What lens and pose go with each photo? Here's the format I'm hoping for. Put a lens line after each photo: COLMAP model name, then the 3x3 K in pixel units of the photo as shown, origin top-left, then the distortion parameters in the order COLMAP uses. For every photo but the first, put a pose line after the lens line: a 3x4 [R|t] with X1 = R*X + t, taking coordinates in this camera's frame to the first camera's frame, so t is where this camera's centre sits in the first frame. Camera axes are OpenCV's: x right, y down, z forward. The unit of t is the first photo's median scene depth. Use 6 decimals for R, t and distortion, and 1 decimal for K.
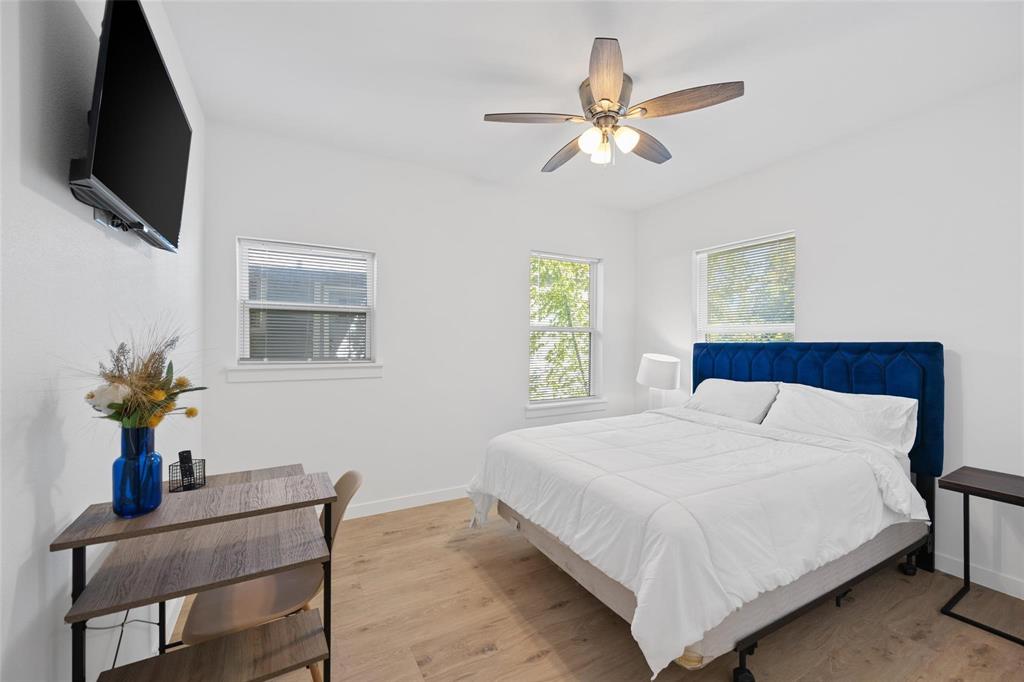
lens RADIAL K [[419.3, 0, 512.0], [0, 419.3, 341.0], [0, 0, 1]] dist [-0.002963, -0.000436]
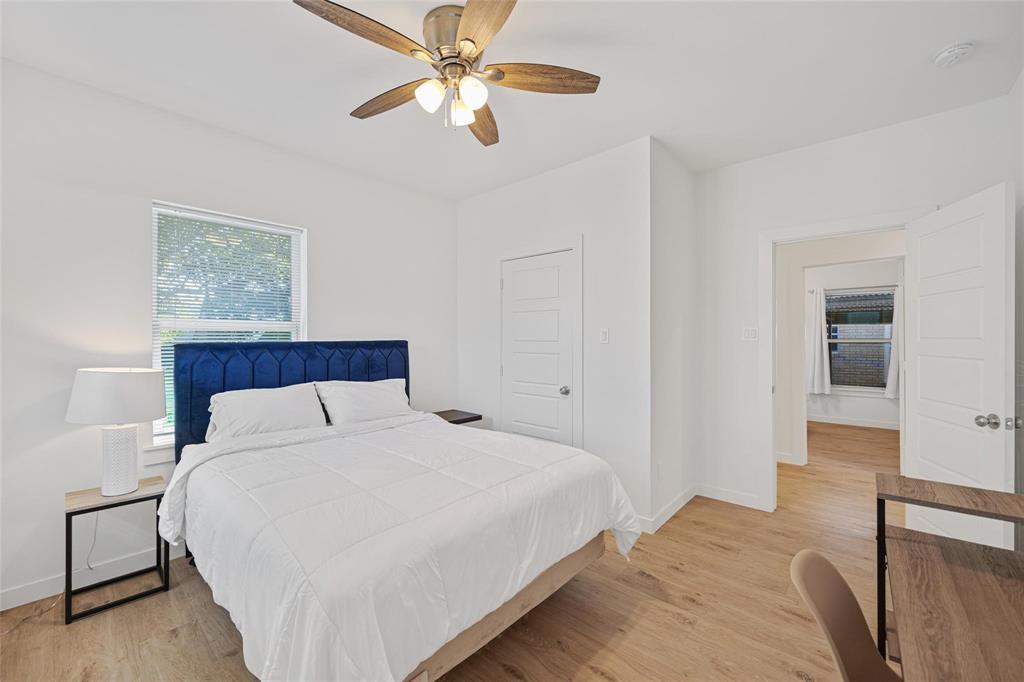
lens RADIAL K [[419.3, 0, 512.0], [0, 419.3, 341.0], [0, 0, 1]] dist [-0.002963, -0.000436]
pose [[-0.334687, -0.001536, 0.942328, -0.574764], [0.001204, 0.999997, 0.002058, 0.000541], [-0.942329, 0.001823, -0.334684, 1.146833]]
